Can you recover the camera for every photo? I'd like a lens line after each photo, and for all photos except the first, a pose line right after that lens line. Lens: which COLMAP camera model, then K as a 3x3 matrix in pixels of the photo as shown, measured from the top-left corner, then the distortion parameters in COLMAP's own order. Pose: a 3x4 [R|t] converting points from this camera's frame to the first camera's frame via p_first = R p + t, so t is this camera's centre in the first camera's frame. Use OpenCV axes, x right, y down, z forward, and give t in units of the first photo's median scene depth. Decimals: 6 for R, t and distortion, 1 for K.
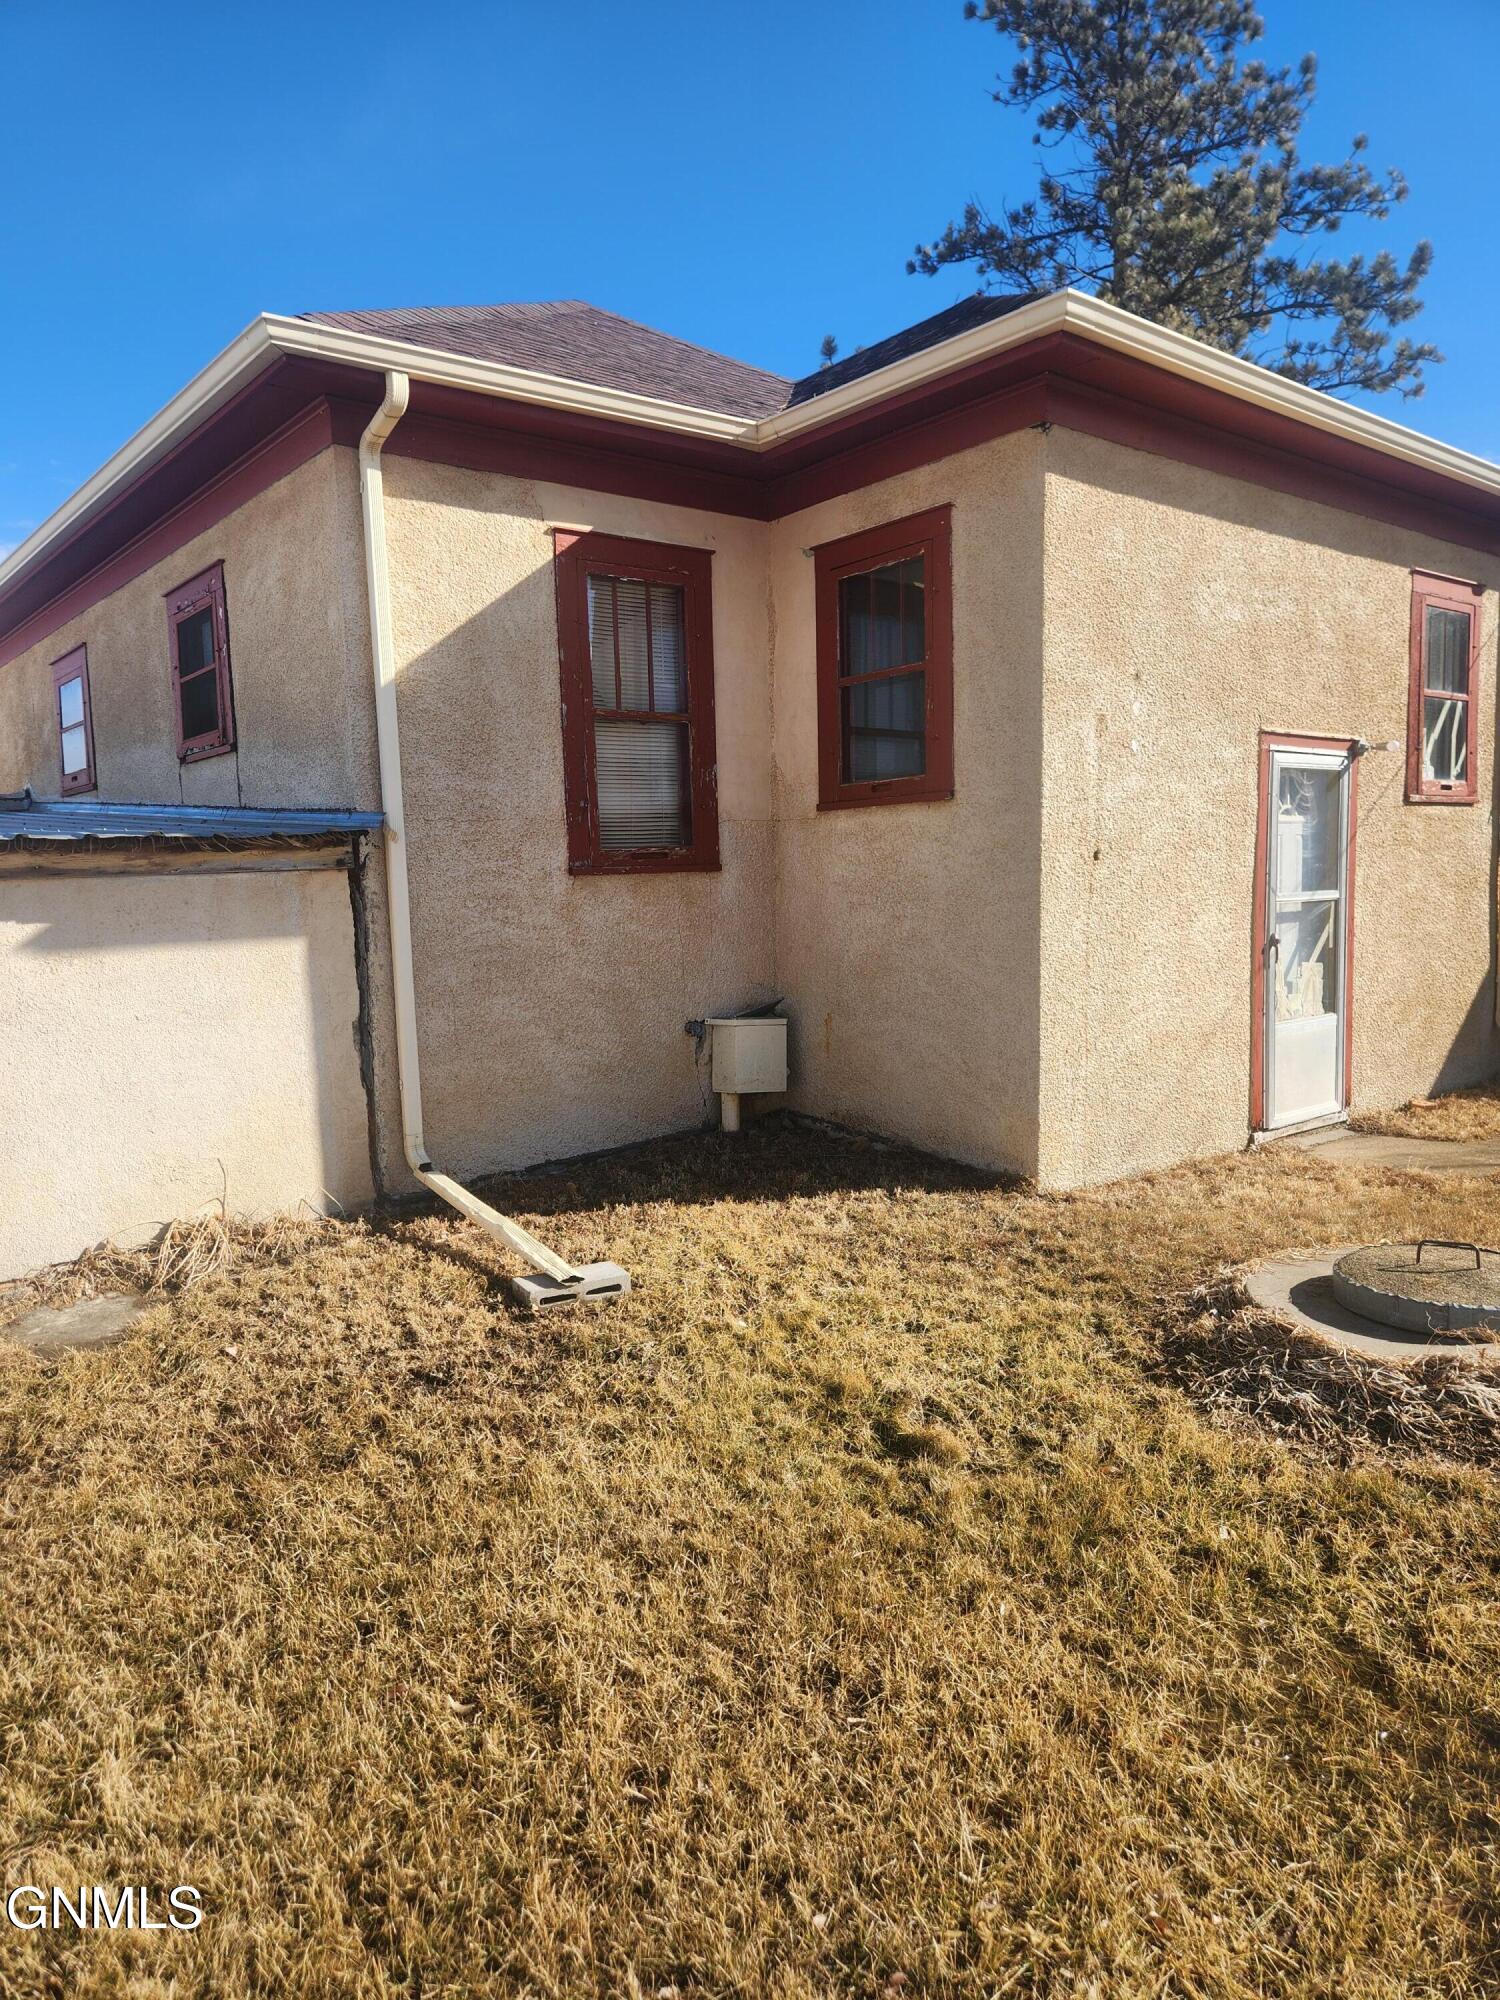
lens RADIAL K [[1326.0, 0, 743.3], [0, 1326.0, 1008.2], [0, 0, 1]] dist [0.048322, -0.041279]
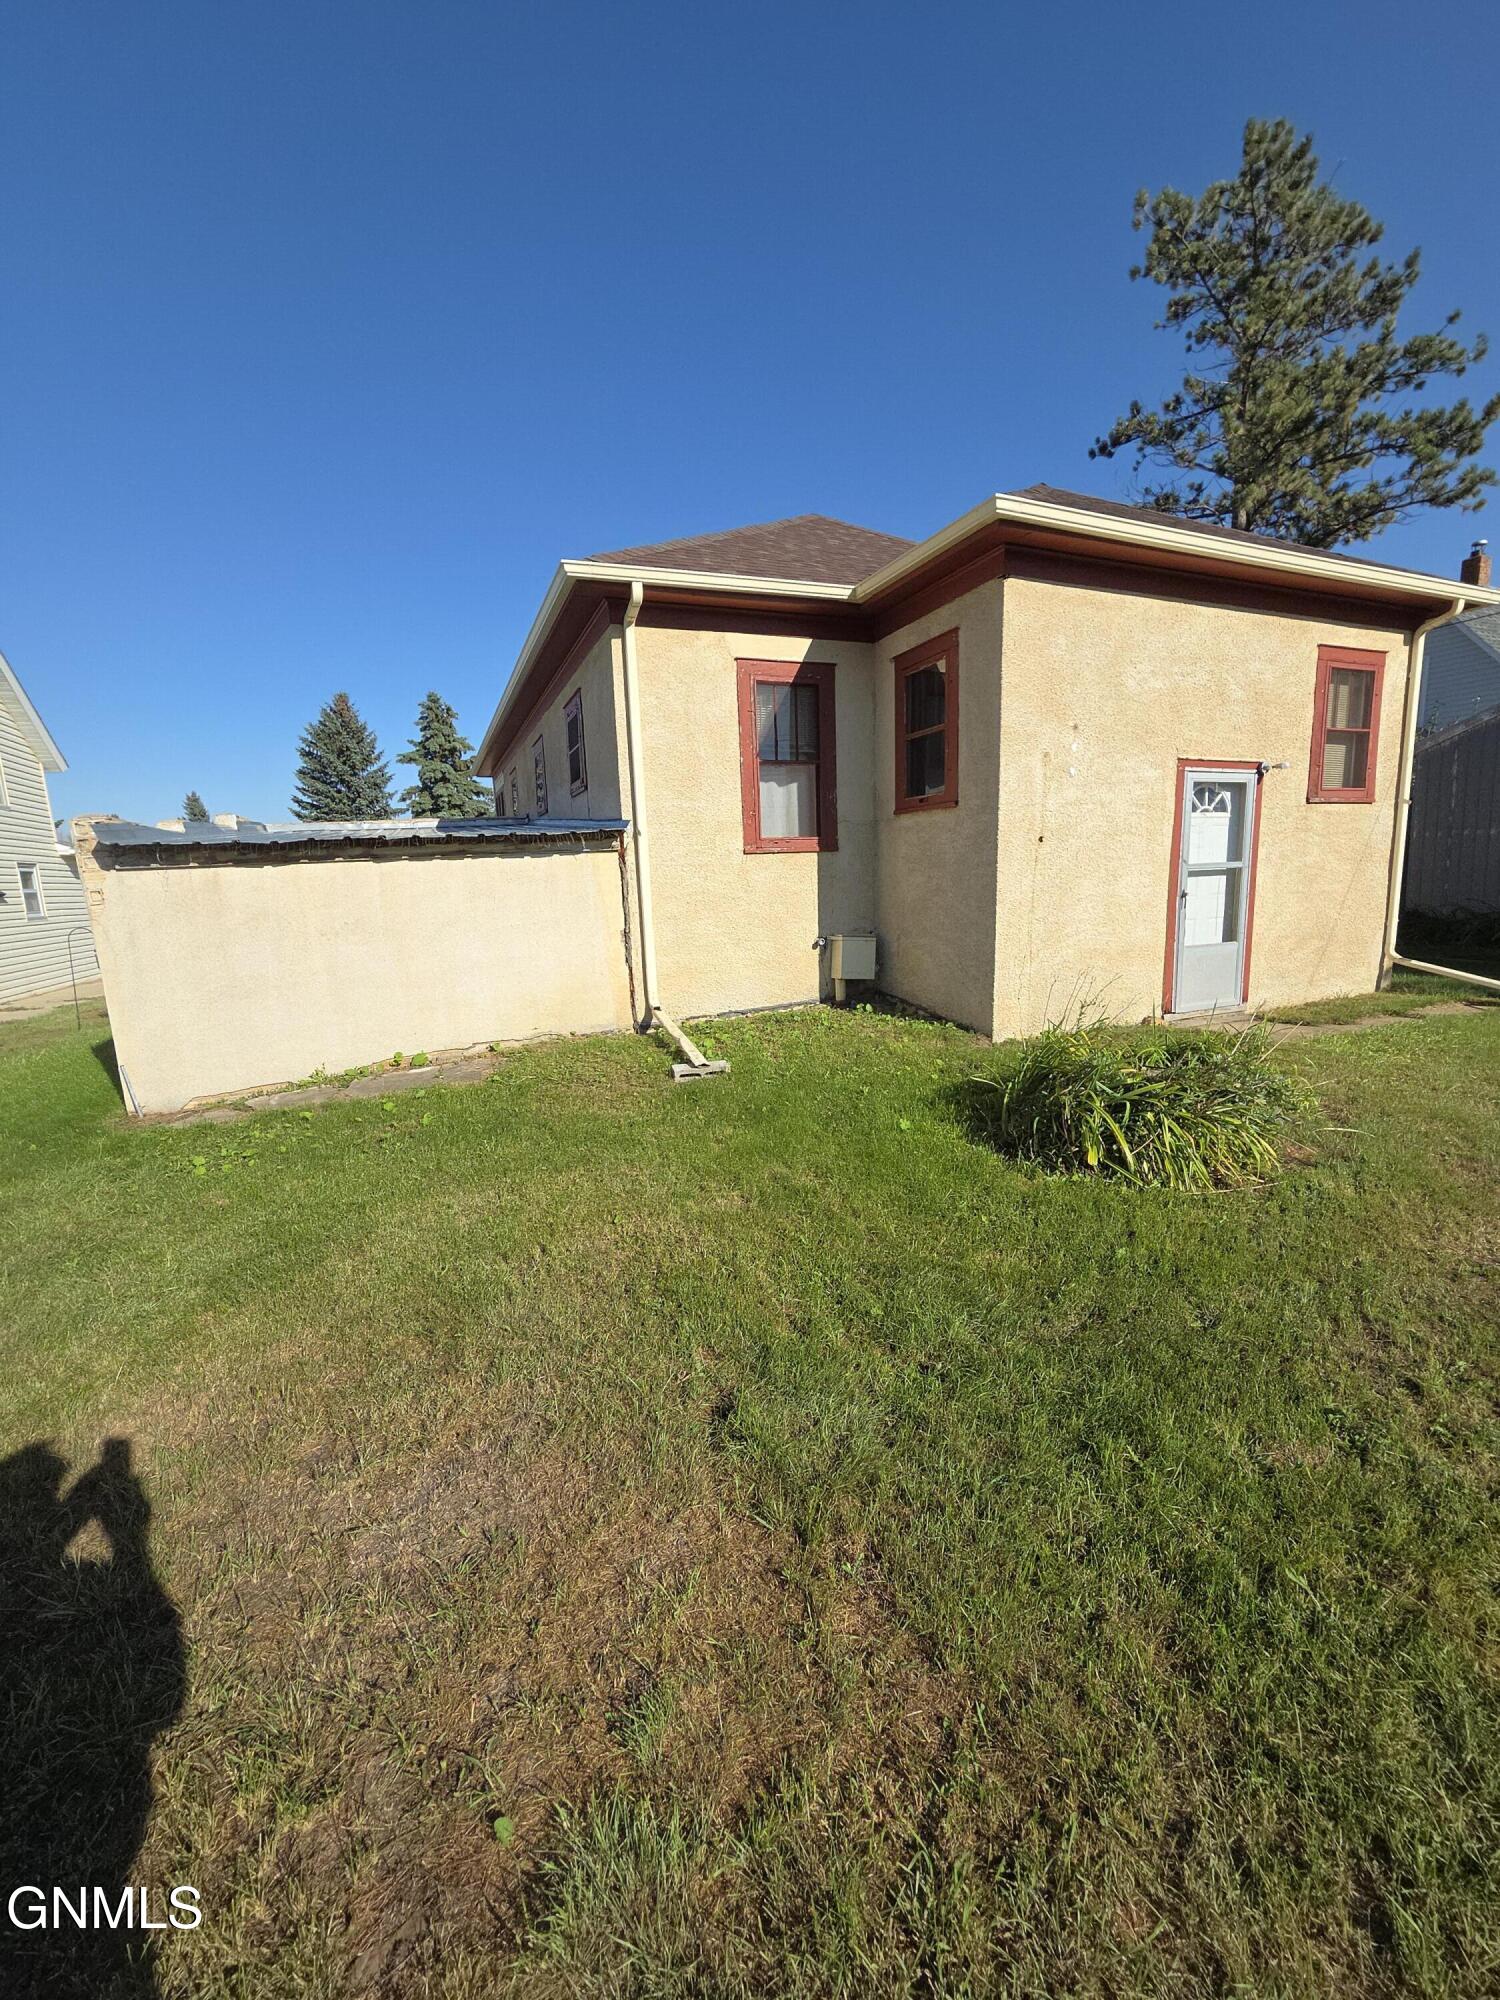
lens RADIAL K [[791.4, 0, 745.6], [0, 791.4, 1011.2], [0, 0, 1]] dist [-0.016552, -0.000104]
pose [[0.961634, 0.046419, -0.270381, 0.167392], [-0.022099, 0.995485, 0.092307, 0.013790], [0.273445, -0.082791, 0.958318, -0.049922]]
